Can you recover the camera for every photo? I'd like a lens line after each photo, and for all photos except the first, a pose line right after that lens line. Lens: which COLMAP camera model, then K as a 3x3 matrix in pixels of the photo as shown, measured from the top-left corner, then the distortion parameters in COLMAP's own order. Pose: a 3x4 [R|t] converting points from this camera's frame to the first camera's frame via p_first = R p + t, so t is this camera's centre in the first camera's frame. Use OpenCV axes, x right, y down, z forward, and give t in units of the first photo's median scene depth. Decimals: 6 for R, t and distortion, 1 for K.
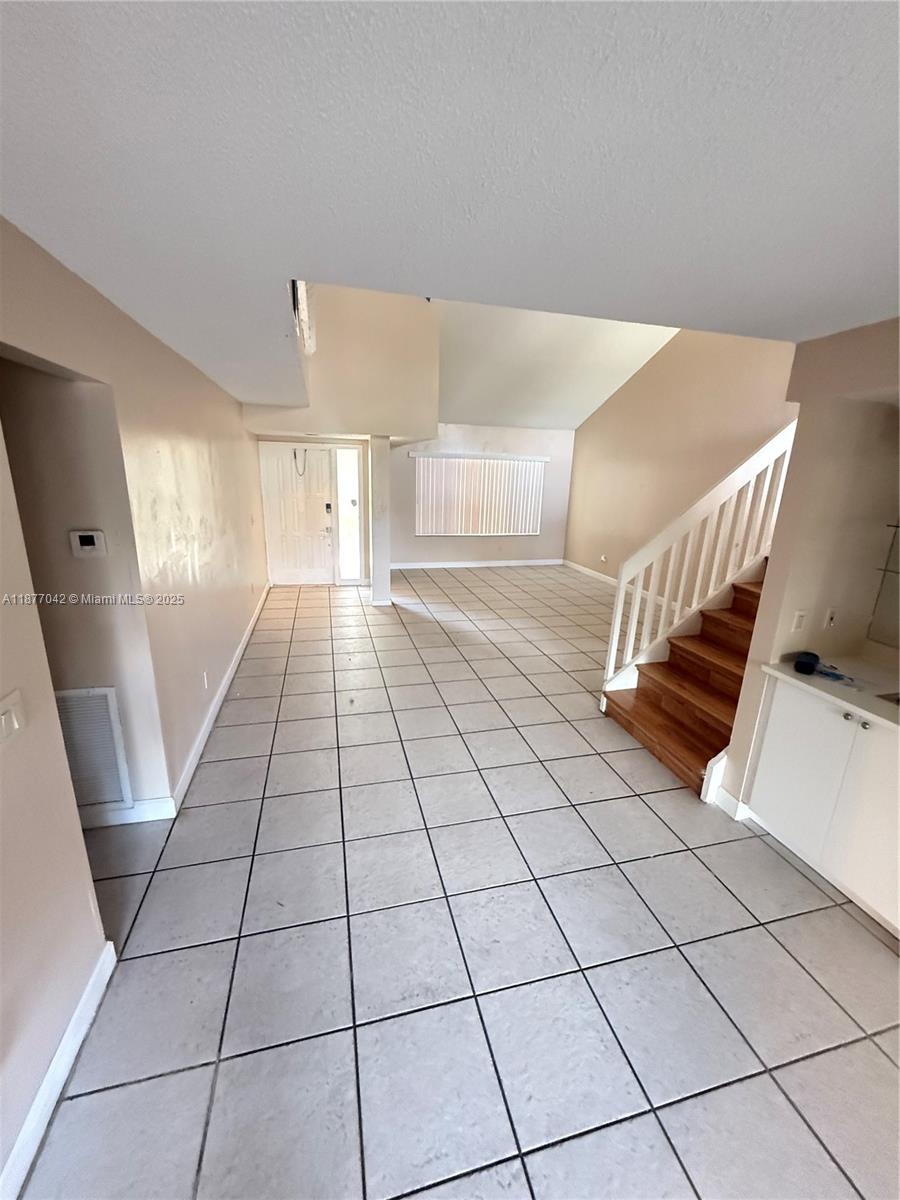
lens RADIAL K [[476.8, 0, 450.0], [0, 476.8, 600.0], [0, 0, 1]] dist [0.000324, 0.000053]
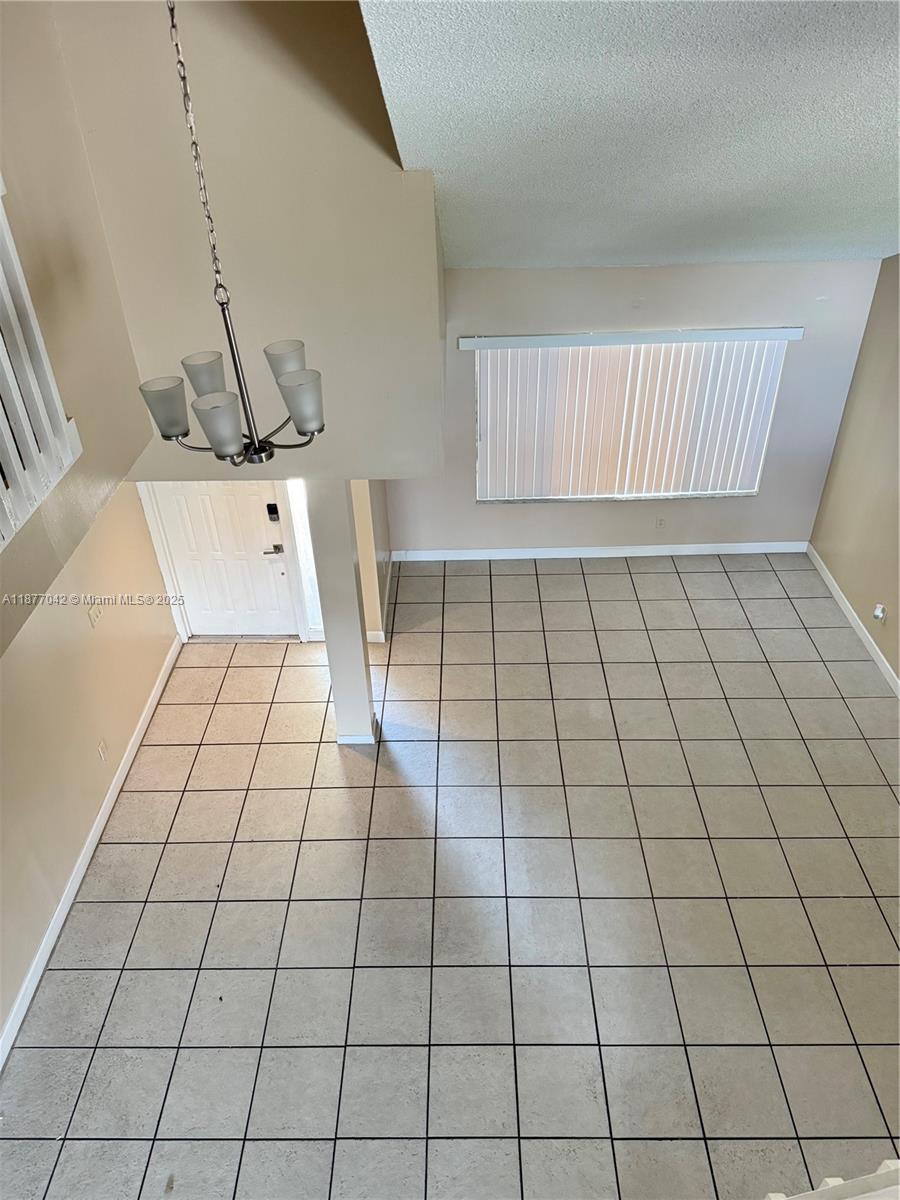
lens RADIAL K [[846.9, 0, 450.0], [0, 846.9, 600.0], [0, 0, 1]] dist [0.046176, -0.004380]
pose [[0.965388, 0.114024, -0.234572, 0.122780], [-0.022350, 0.932231, 0.361173, -0.373389], [0.259858, -0.343430, 0.902513, 0.189282]]
